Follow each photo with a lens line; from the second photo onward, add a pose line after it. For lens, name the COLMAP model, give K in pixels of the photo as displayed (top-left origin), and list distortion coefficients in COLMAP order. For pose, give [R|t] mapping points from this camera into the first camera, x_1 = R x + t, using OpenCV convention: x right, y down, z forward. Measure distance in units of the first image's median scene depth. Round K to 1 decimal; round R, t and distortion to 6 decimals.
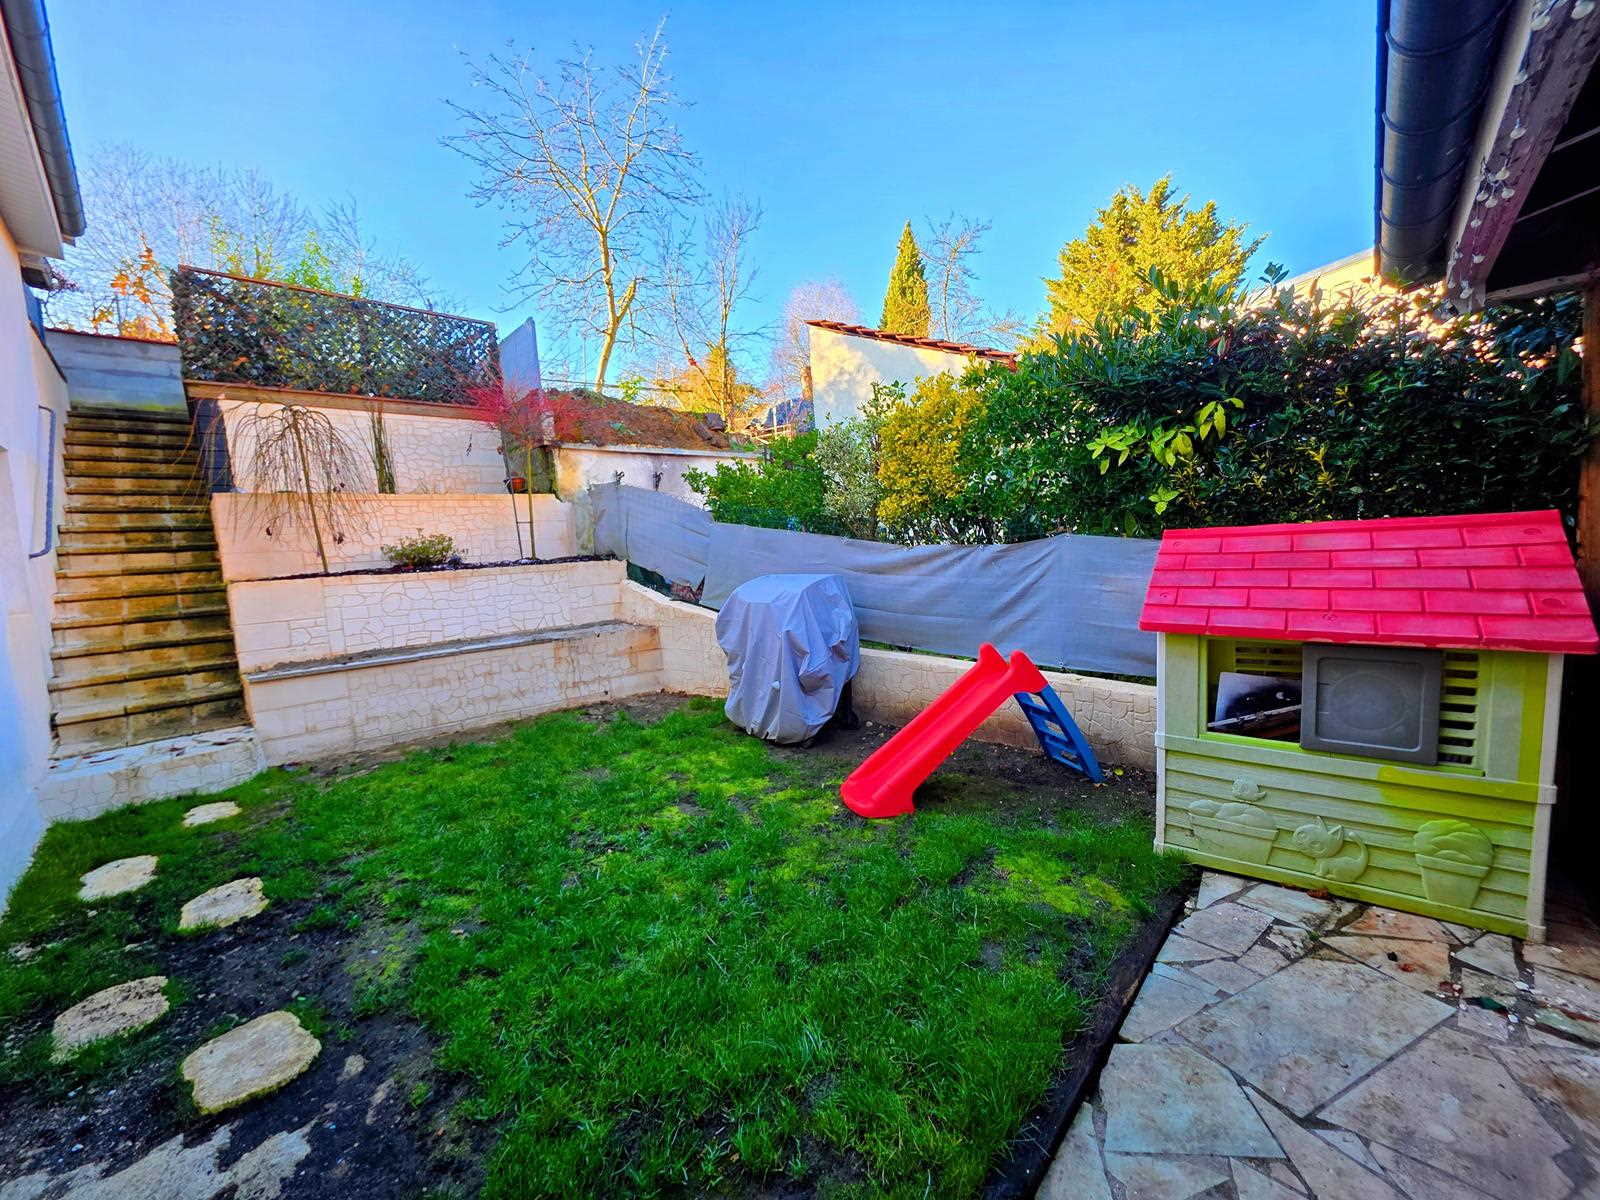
lens RADIAL K [[641.9, 0, 797.2], [0, 641.9, 596.6], [0, 0, 1]] dist [-0.001260, 0.000291]
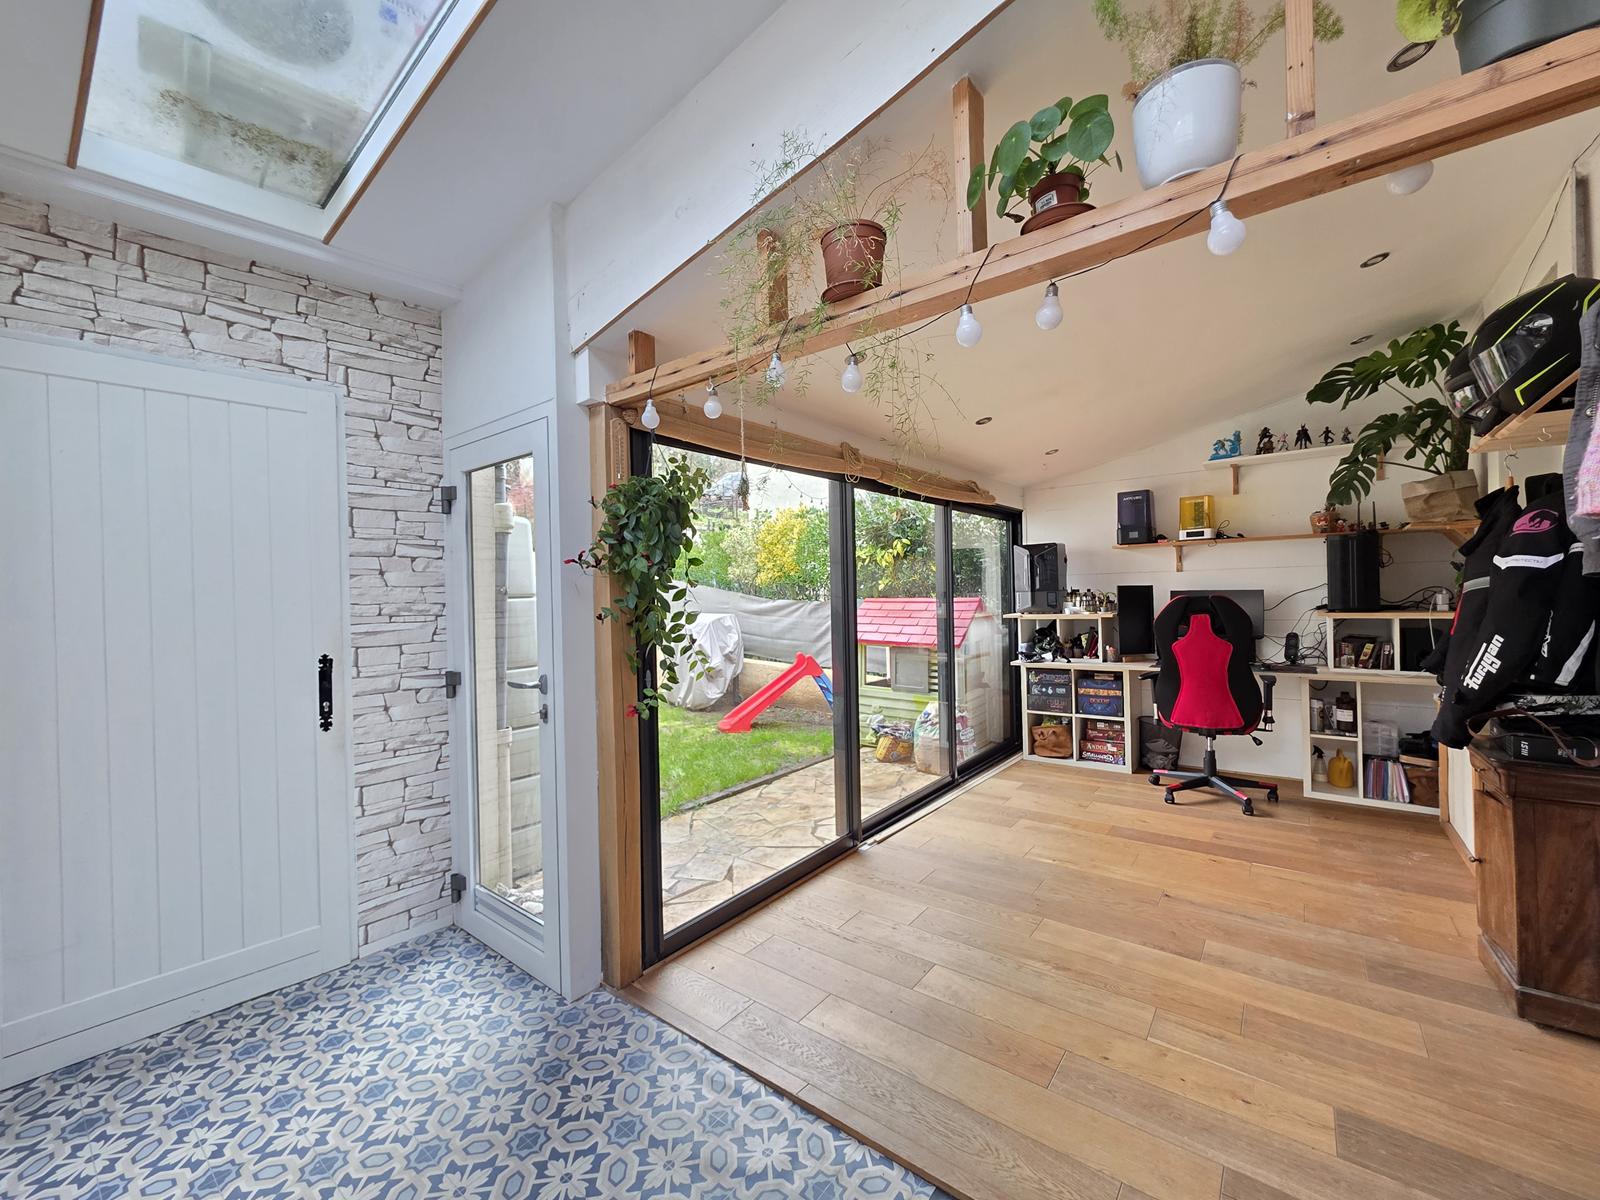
lens RADIAL K [[641.9, 0, 797.2], [0, 641.9, 596.6], [0, 0, 1]] dist [-0.001260, 0.000291]
pose [[0.997440, 0.042953, 0.057166, 0.148941], [-0.038787, 0.996644, -0.072080, 0.039618], [-0.060070, 0.069678, 0.995759, -0.817744]]
